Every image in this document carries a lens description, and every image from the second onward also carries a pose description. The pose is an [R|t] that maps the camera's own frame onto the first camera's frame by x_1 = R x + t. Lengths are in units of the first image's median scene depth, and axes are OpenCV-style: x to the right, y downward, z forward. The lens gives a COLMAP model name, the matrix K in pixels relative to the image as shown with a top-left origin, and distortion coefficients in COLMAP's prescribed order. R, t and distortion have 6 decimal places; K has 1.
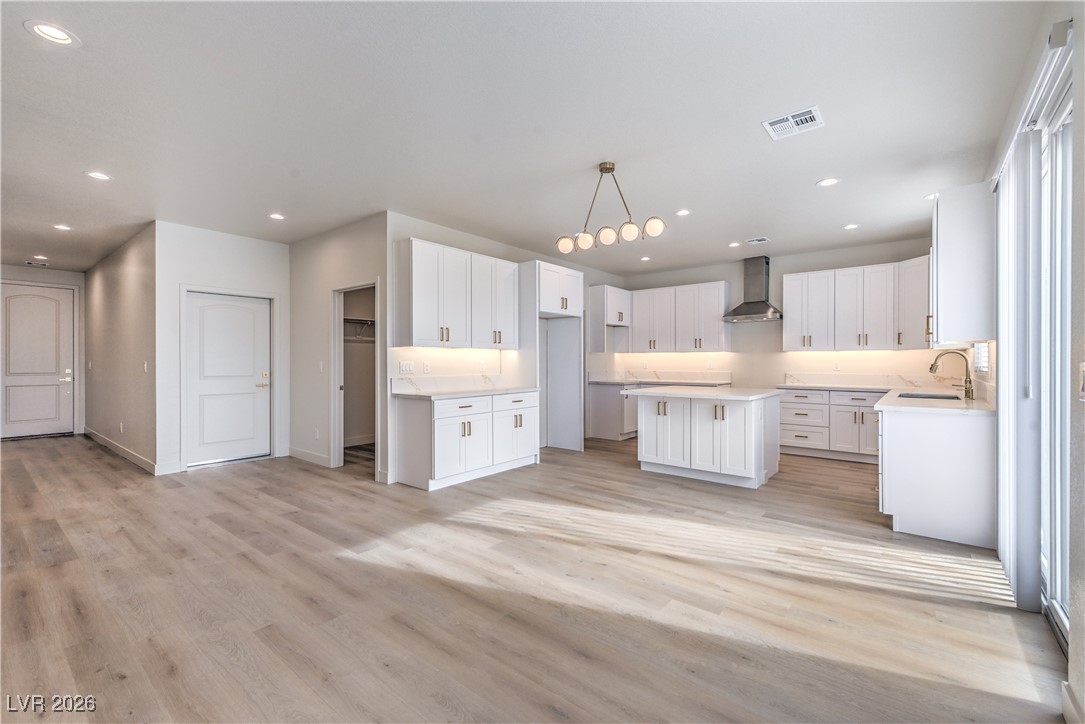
lens RADIAL K [[462.0, 0, 546.8], [0, 462.0, 362.5], [0, 0, 1]] dist [0.022173, -0.006261]
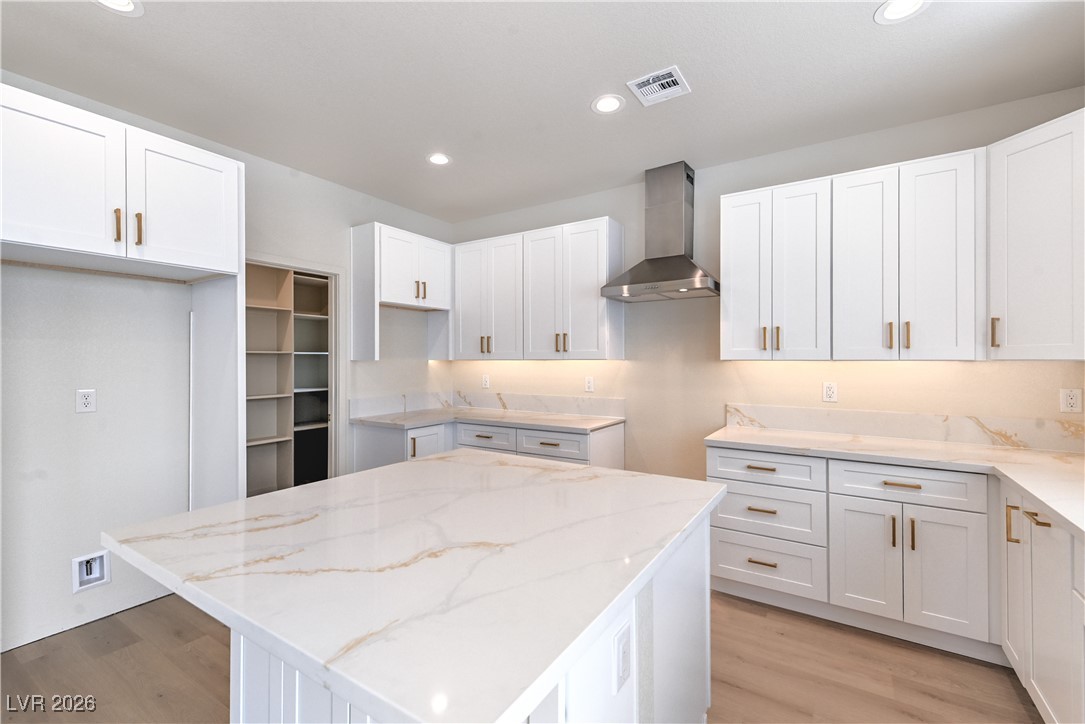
lens RADIAL K [[462.0, 0, 547.5], [0, 462.0, 359.1], [0, 0, 1]] dist [0.022173, -0.006261]
pose [[0.994036, -0.002147, 0.109028, 0.398916], [0.002544, 0.999991, -0.003498, -0.034031], [-0.109020, 0.003755, 0.994033, 0.778626]]
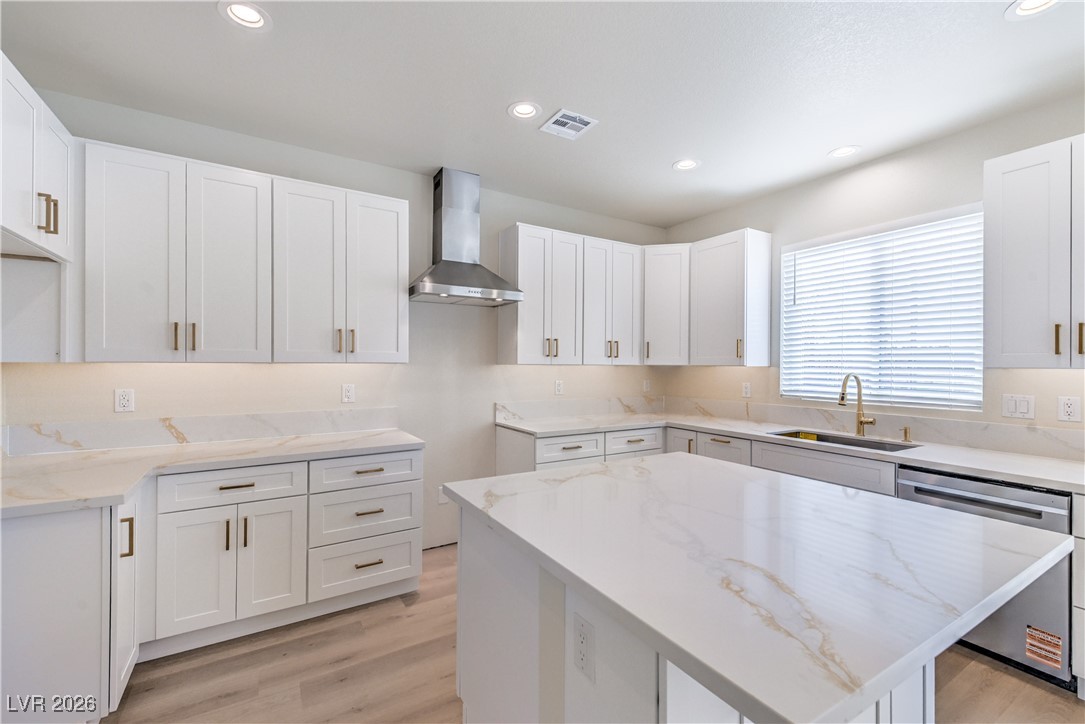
lens RADIAL K [[462.0, 0, 545.3], [0, 462.0, 362.7], [0, 0, 1]] dist [0.022173, -0.006261]
pose [[0.333684, 0.002091, 0.942683, 0.022850], [-0.004297, 0.999991, -0.000697, -0.036339], [-0.942675, -0.003818, 0.333690, 1.104058]]
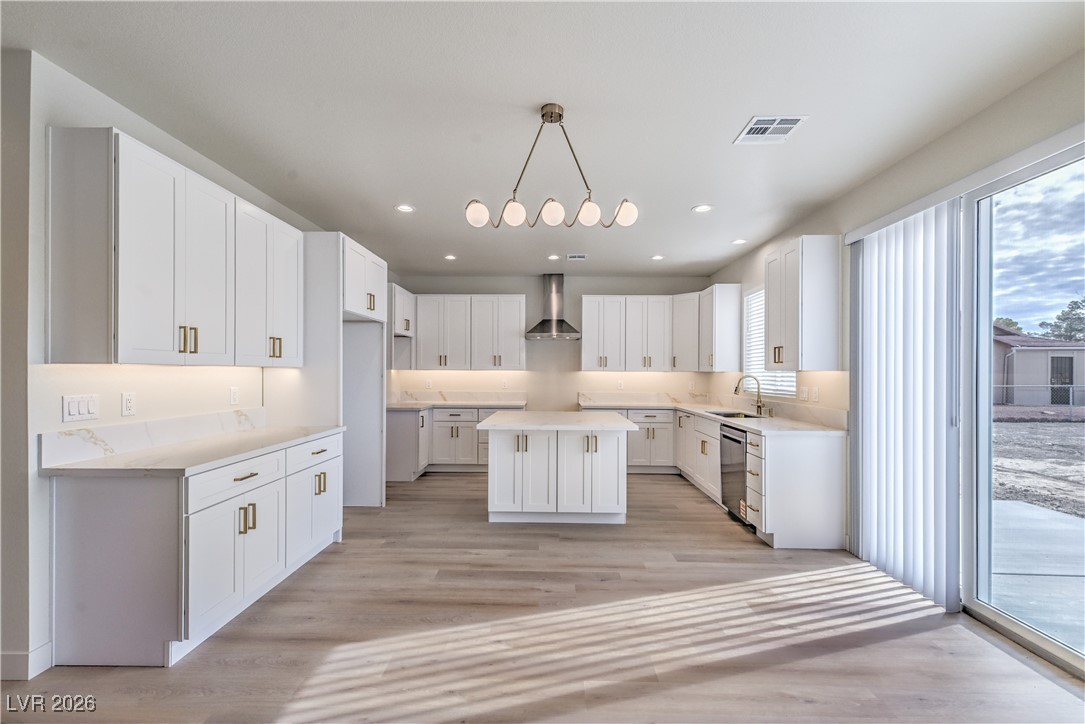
lens RADIAL K [[462.0, 0, 546.9], [0, 462.0, 371.1], [0, 0, 1]] dist [0.022173, -0.006261]
pose [[0.789695, 0.005674, 0.613474, -0.232684], [-0.003202, 0.999982, -0.005127, -0.025891], [-0.613492, 0.002085, 0.789698, 0.355618]]
